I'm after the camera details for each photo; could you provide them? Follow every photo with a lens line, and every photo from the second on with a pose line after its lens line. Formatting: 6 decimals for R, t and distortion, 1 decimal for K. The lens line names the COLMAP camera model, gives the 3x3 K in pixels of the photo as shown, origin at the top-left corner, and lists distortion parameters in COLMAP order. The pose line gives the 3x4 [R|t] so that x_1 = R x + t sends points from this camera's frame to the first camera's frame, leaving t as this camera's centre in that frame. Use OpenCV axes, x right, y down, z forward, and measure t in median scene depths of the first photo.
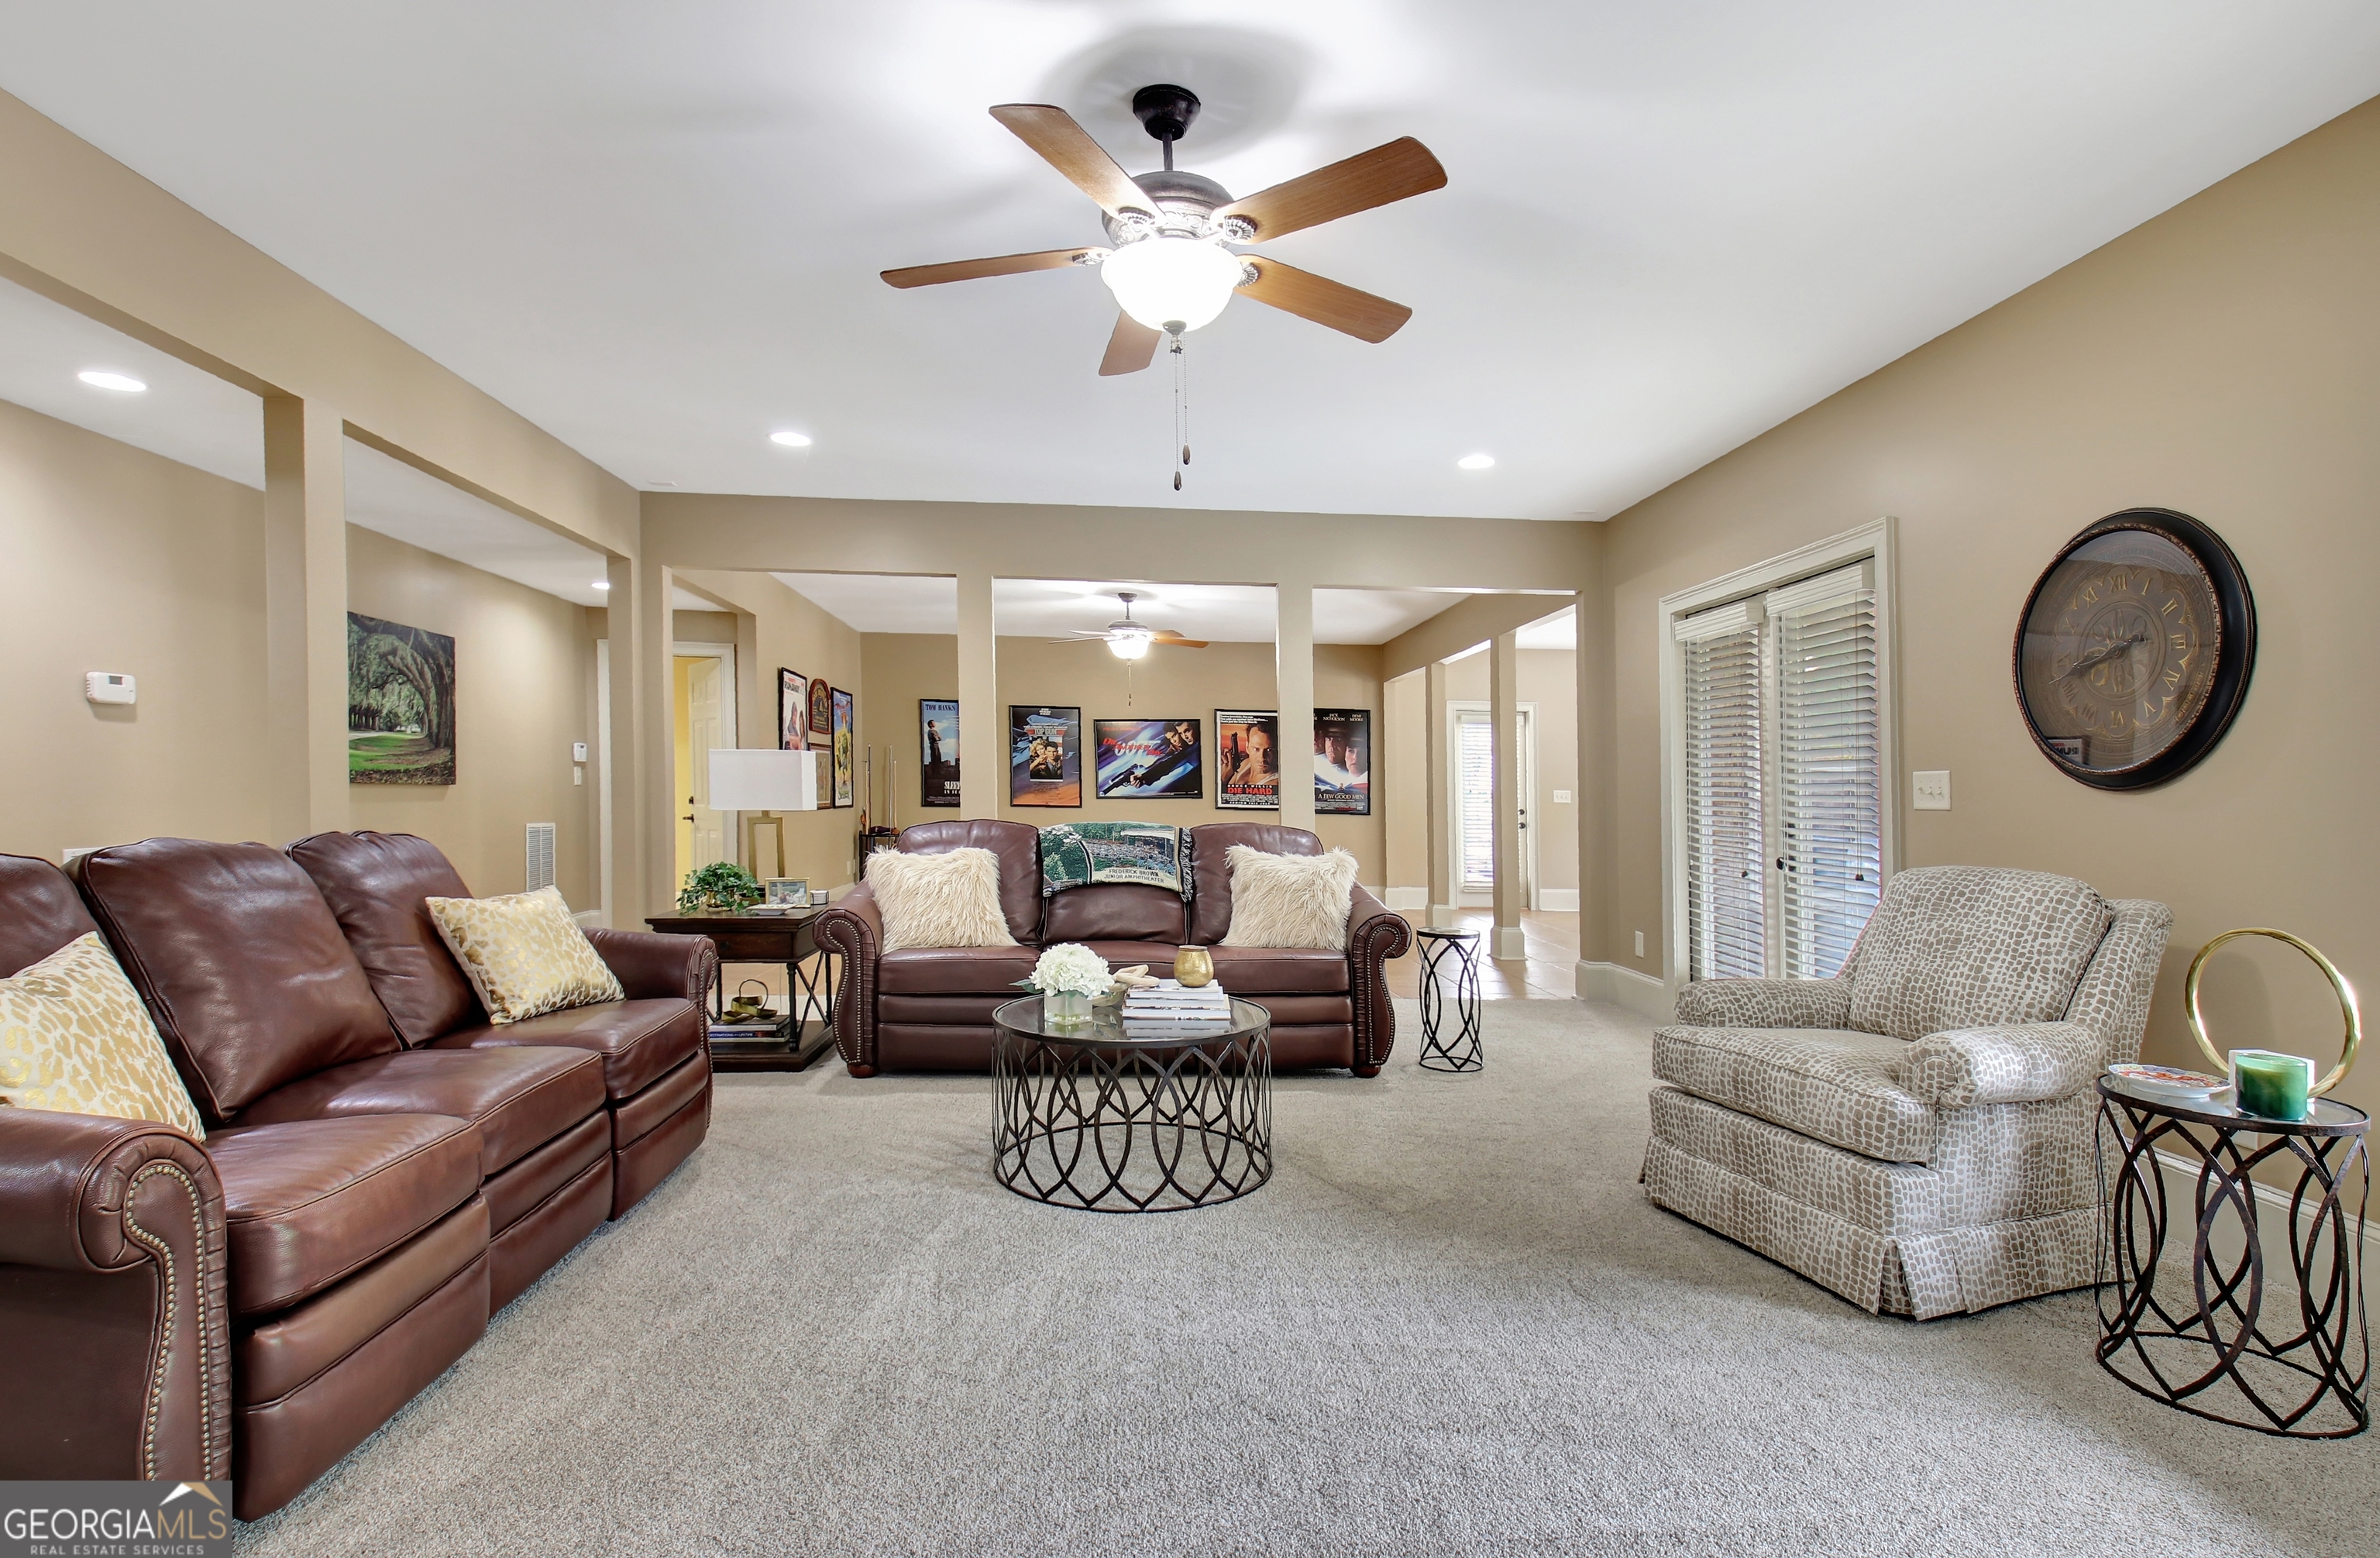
lens RADIAL K [[1146.5, 0, 1194.7], [0, 1146.5, 776.7], [0, 0, 1]] dist [0.006126, -0.005585]
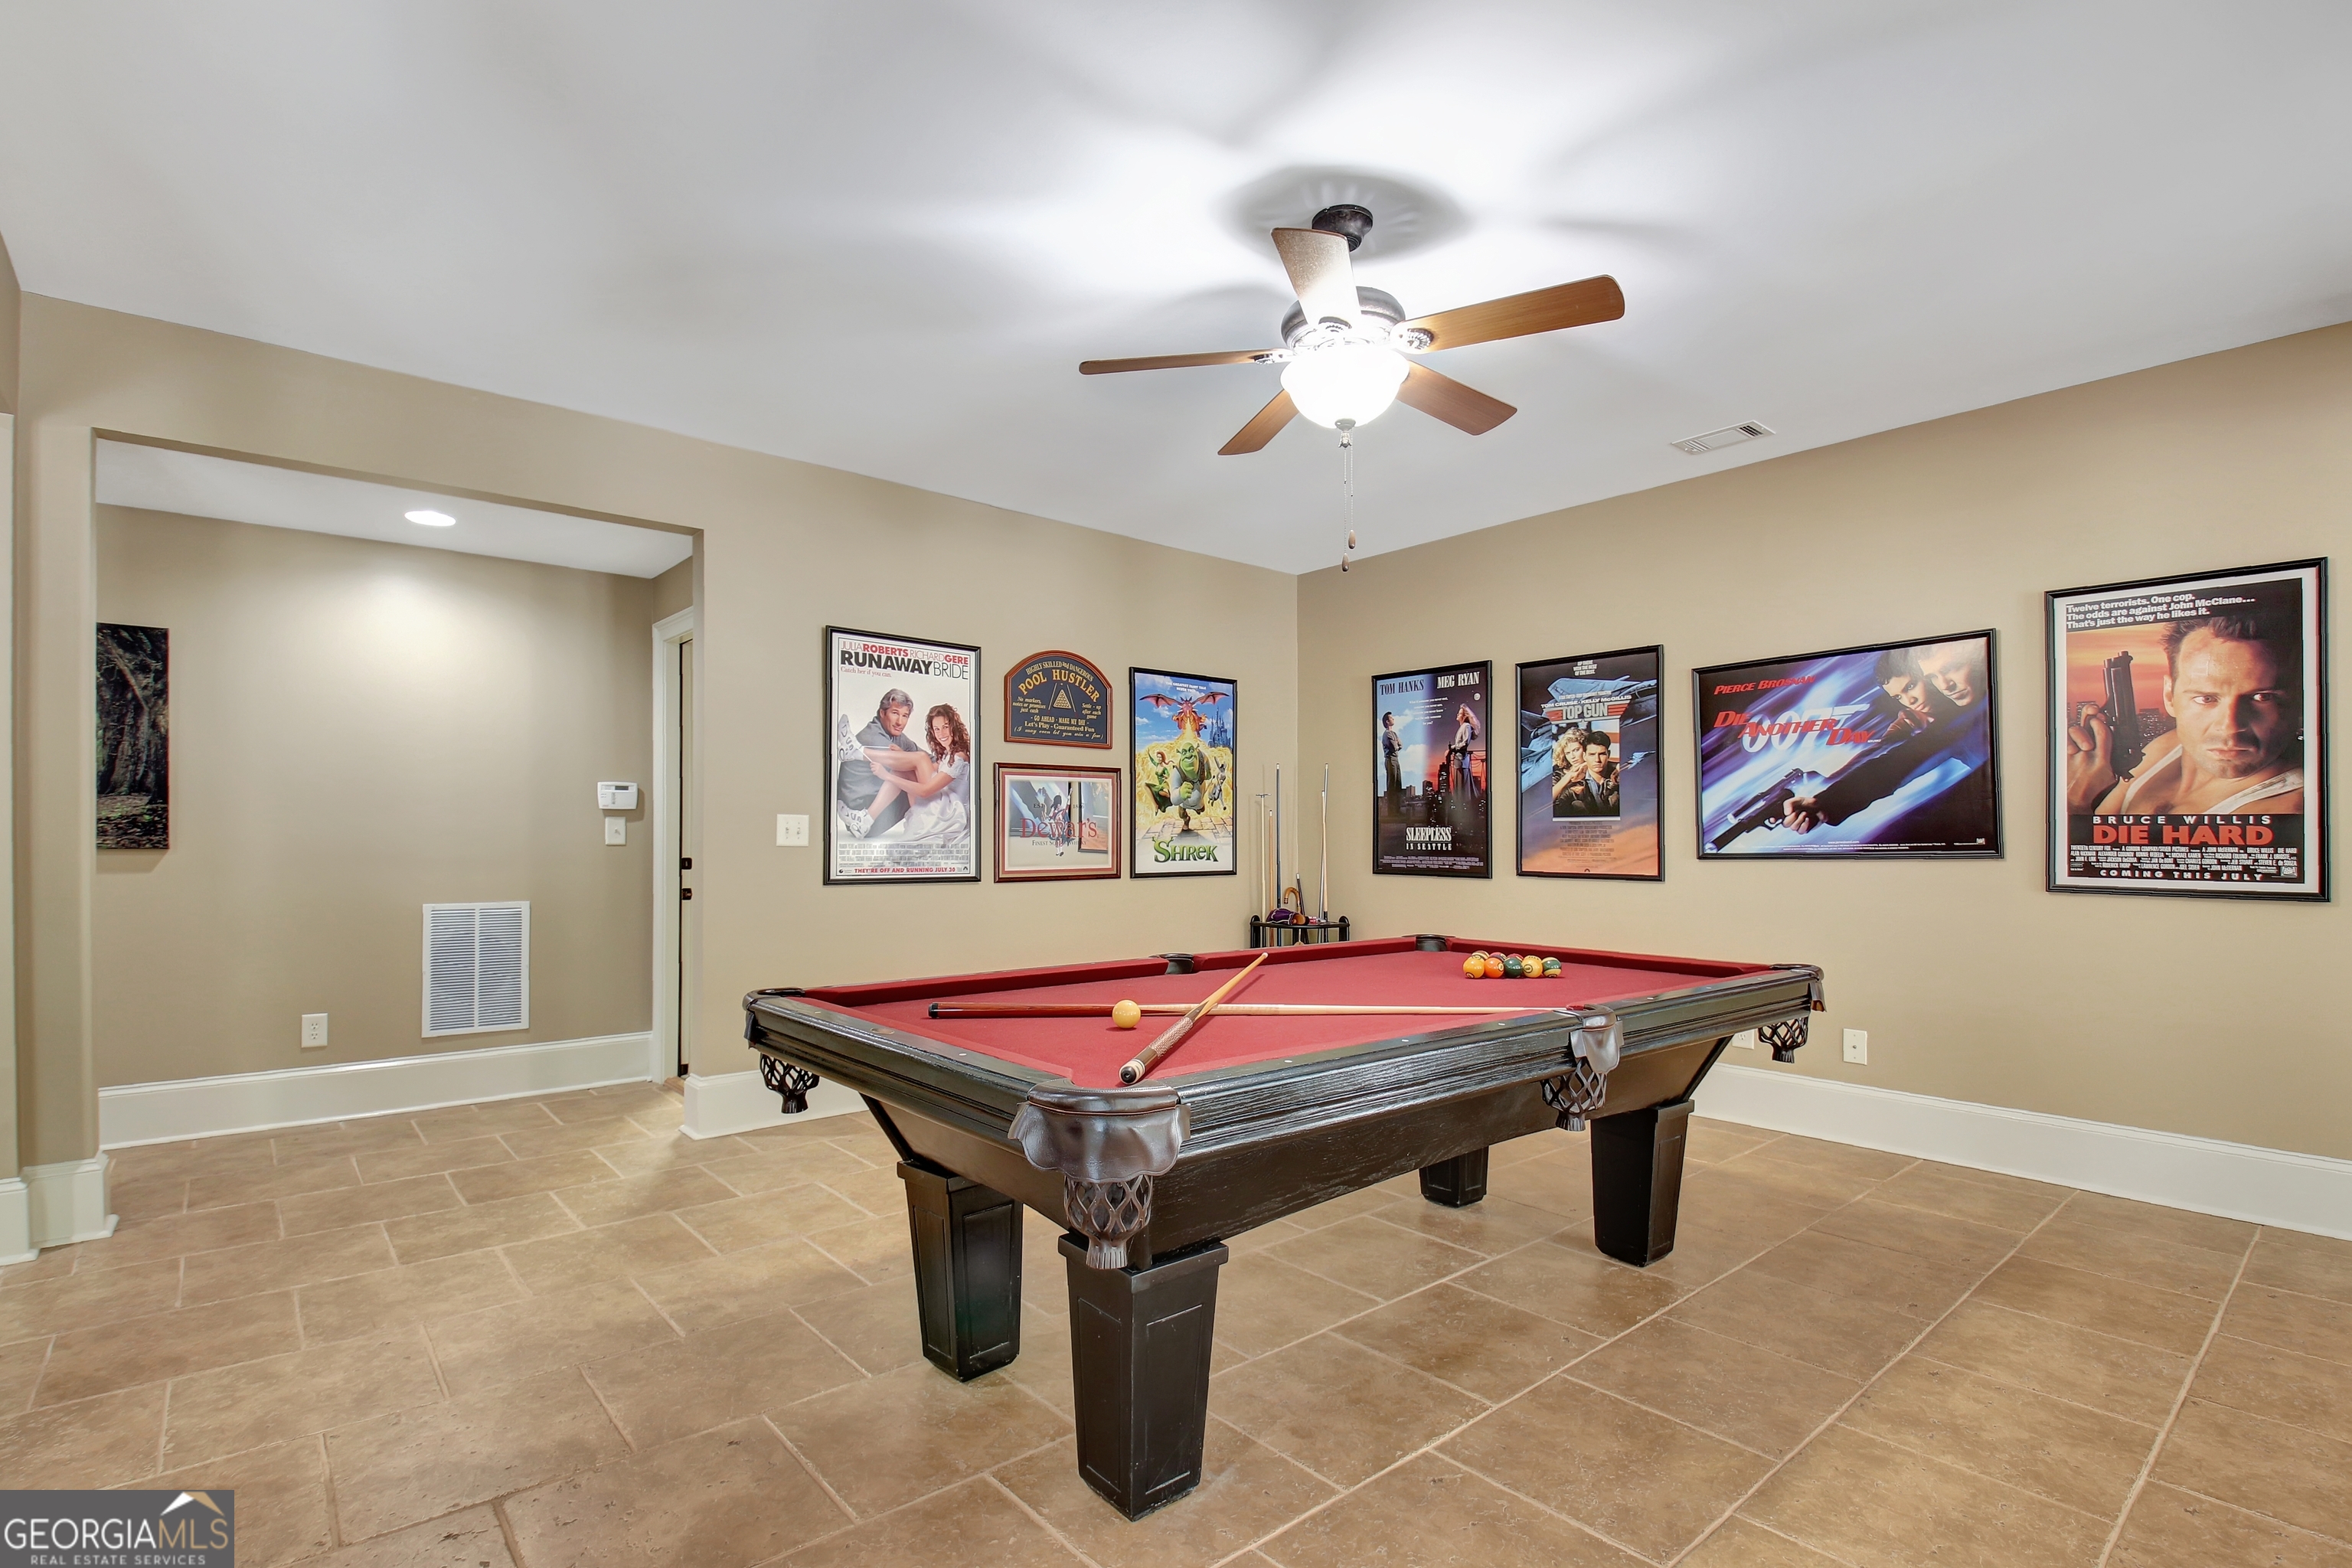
lens RADIAL K [[1131.9, 0, 1219.6], [0, 1131.9, 832.9], [0, 0, 1]] dist [0.025973, -0.021157]
pose [[0.599478, -0.020044, -0.800141, 0.331188], [0.021509, 0.999729, -0.008929, 0.021883], [0.800103, -0.011857, 0.599746, 1.436311]]
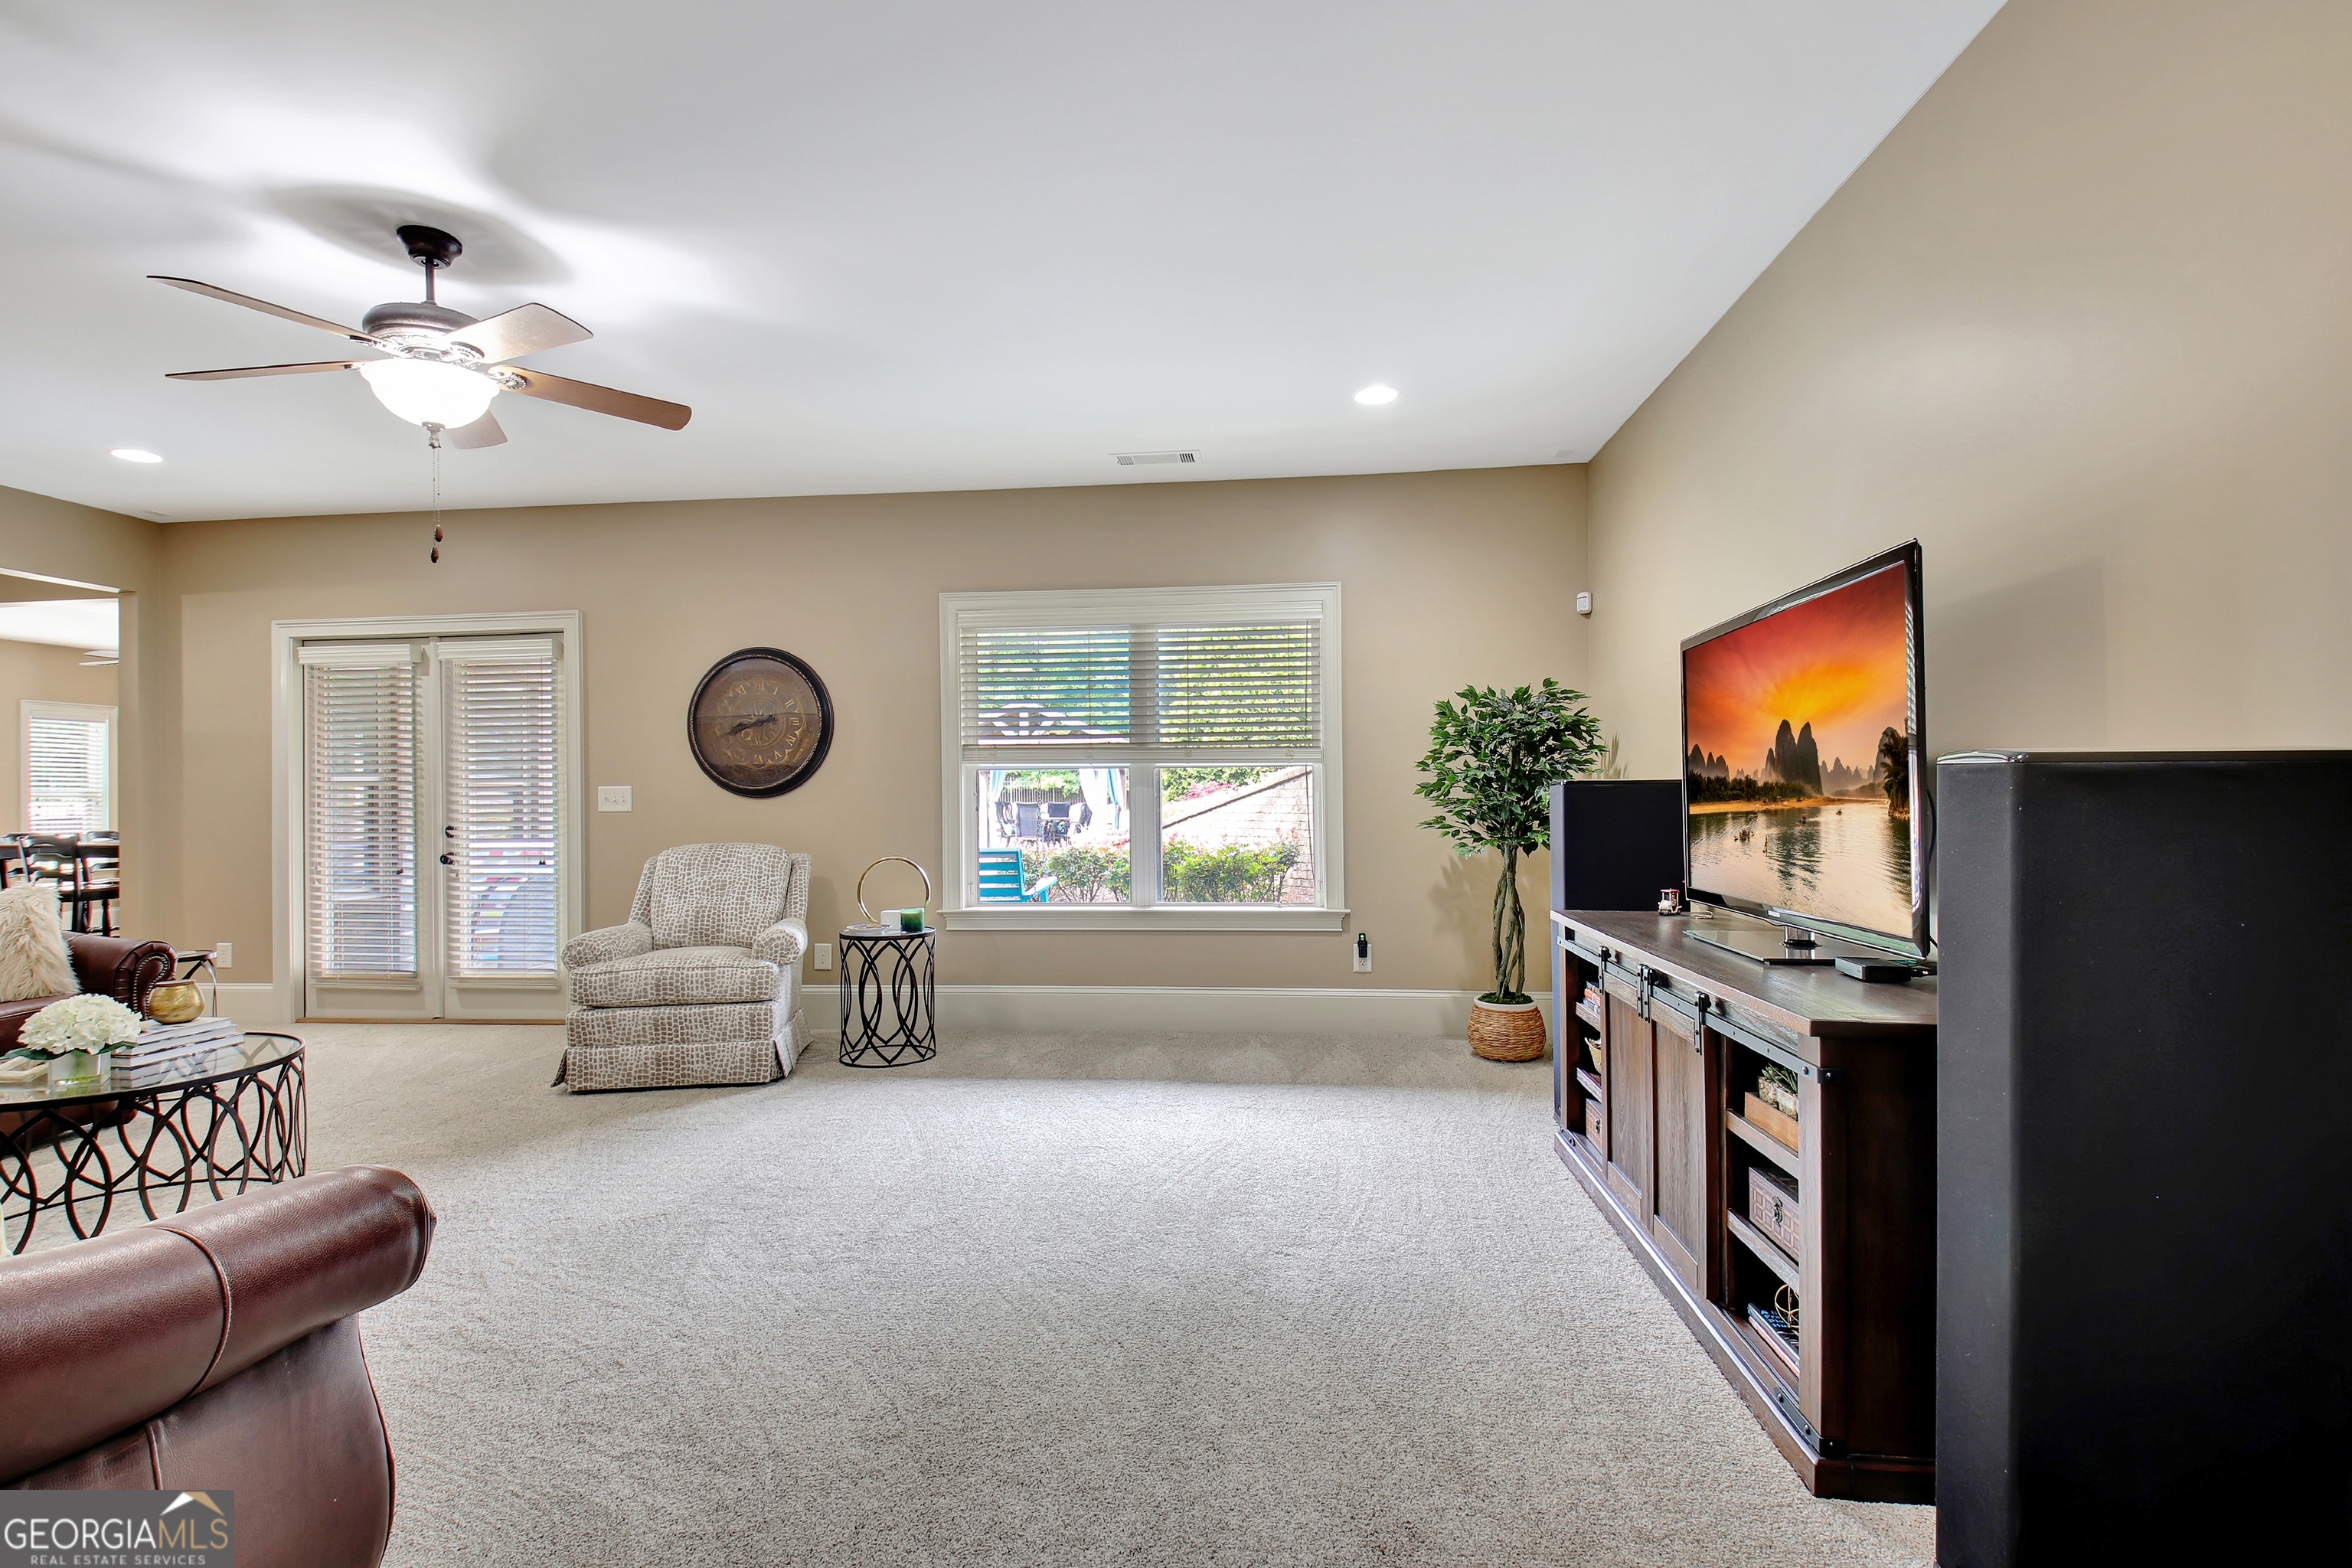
lens RADIAL K [[1131.9, 0, 1162.5], [0, 1131.9, 781.6], [0, 0, 1]] dist [0.025973, -0.021157]
pose [[0.167165, -0.005523, 0.985913, -0.564603], [-0.002079, 0.999980, 0.005954, -0.017204], [-0.985927, -0.003045, 0.167150, 0.029220]]
